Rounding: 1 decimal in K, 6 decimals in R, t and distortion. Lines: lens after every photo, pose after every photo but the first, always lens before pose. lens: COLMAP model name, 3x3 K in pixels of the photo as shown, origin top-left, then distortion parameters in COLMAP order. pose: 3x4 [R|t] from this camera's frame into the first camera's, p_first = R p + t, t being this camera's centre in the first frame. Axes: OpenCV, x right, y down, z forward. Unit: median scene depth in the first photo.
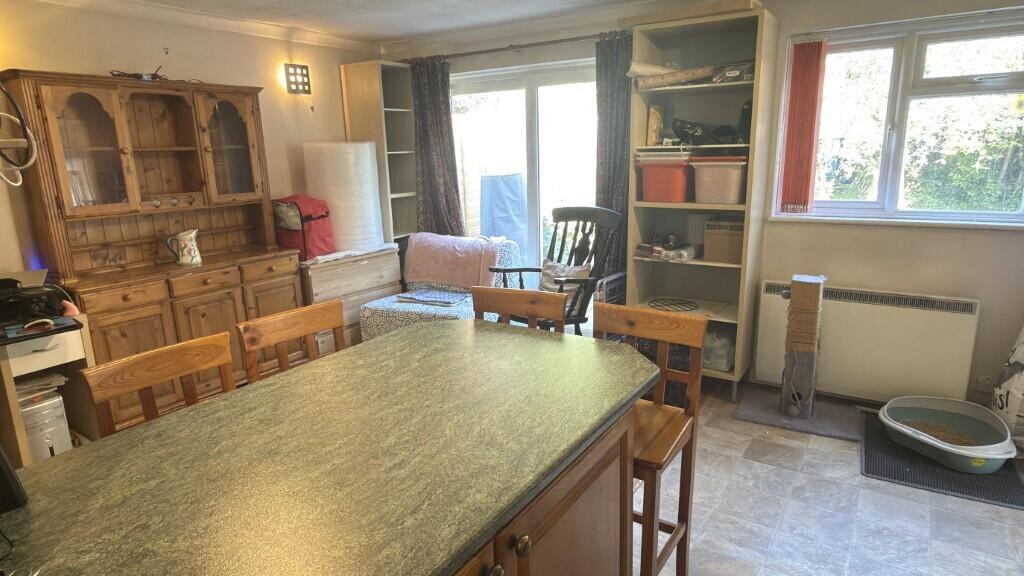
lens RADIAL K [[594.9, 0, 504.5], [0, 594.9, 290.3], [0, 0, 1]] dist [-0.003354, 0.000709]
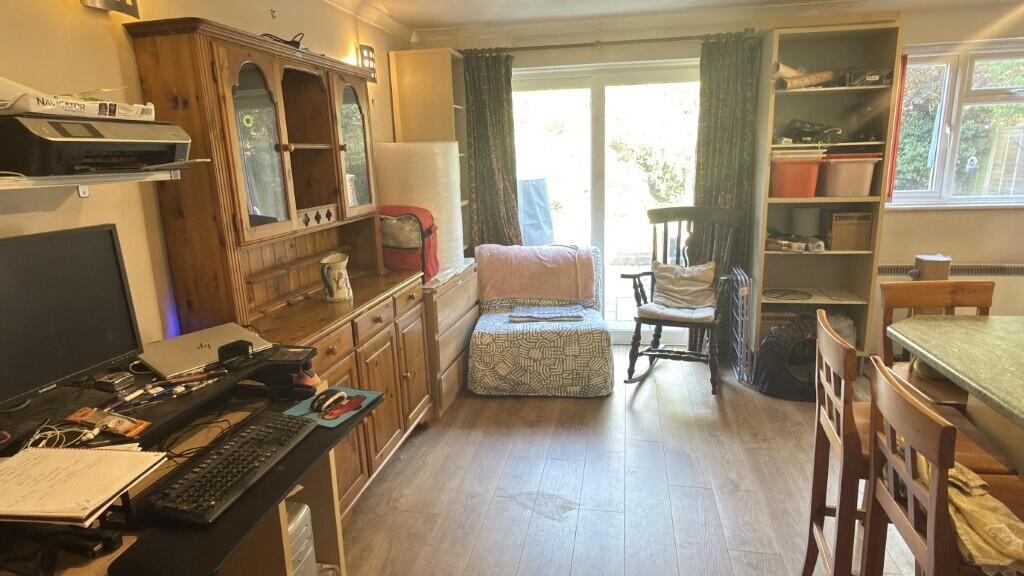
lens RADIAL K [[594.9, 0, 512.9], [0, 594.9, 290.4], [0, 0, 1]] dist [-0.003354, 0.000709]
pose [[0.917892, -0.091601, 0.386112, -0.551228], [0.099097, 0.995078, 0.000492, -0.030730], [-0.384257, 0.037811, 0.922452, 0.201449]]
